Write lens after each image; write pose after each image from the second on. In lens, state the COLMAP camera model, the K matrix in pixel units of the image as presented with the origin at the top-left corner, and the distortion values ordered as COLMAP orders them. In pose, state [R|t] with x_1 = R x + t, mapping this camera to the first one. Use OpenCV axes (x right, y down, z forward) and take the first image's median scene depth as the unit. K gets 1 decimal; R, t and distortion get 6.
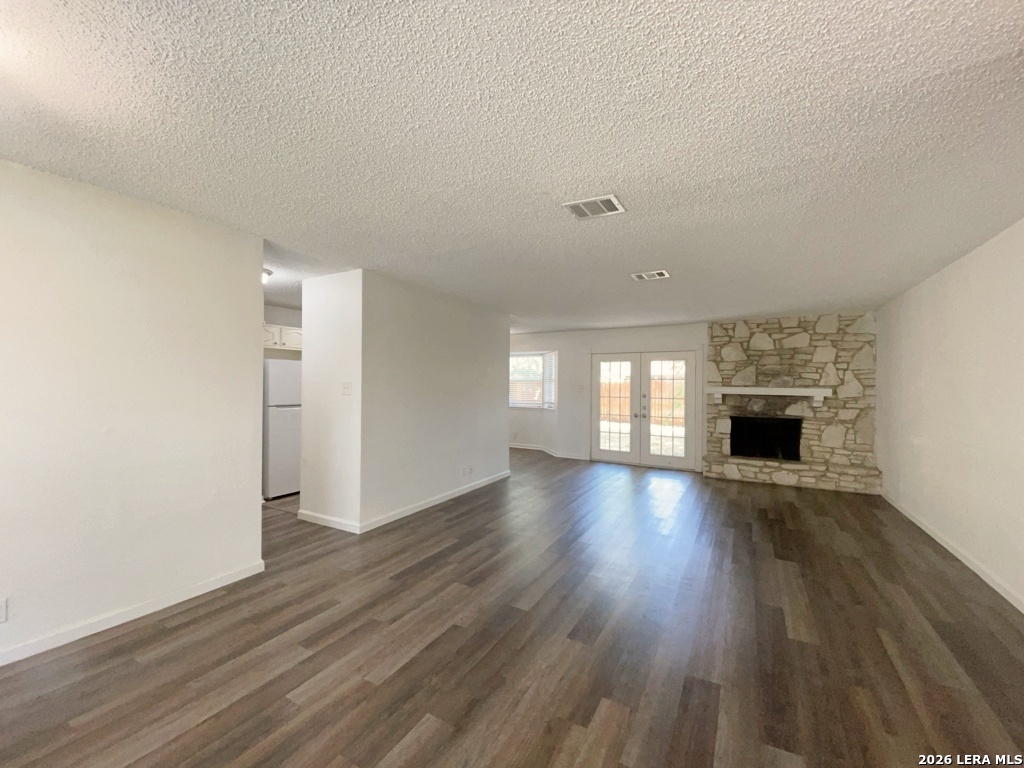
lens RADIAL K [[410.0, 0, 510.9], [0, 410.0, 383.0], [0, 0, 1]] dist [0.010702, -0.014014]
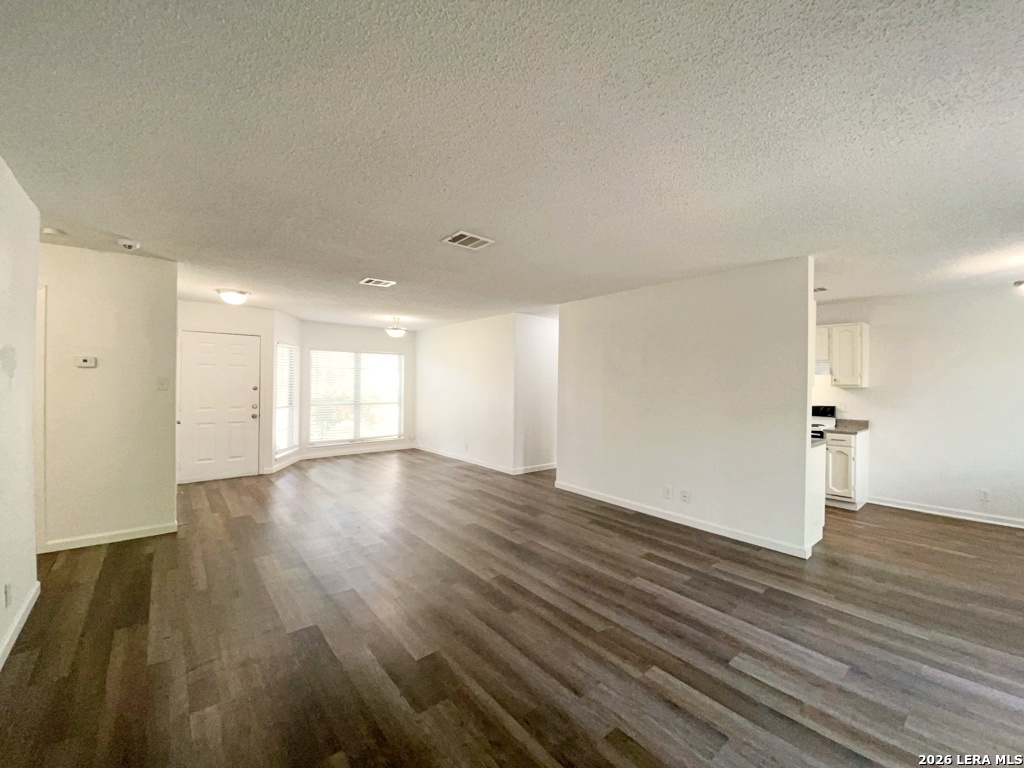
lens RADIAL K [[410.0, 0, 512.7], [0, 410.0, 381.2], [0, 0, 1]] dist [0.010702, -0.014014]
pose [[-0.345552, -0.011258, -0.938332, 0.645891], [-0.009516, 0.999919, -0.008492, 0.004839], [0.938351, 0.005995, -0.345631, 0.842896]]
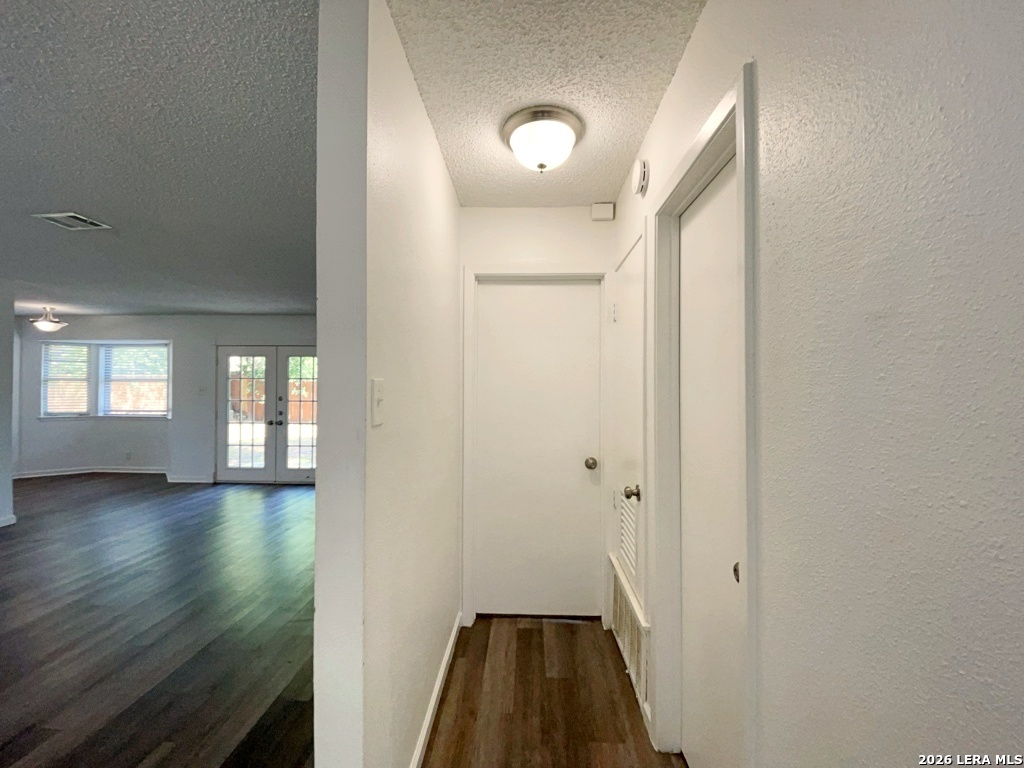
lens RADIAL K [[410.0, 0, 509.2], [0, 410.0, 382.7], [0, 0, 1]] dist [0.010702, -0.014014]
pose [[0.886992, 0.003080, 0.461774, 0.414711], [0.000190, 0.999975, -0.007033, 0.006138], [-0.461784, 0.006326, 0.886970, 0.058911]]
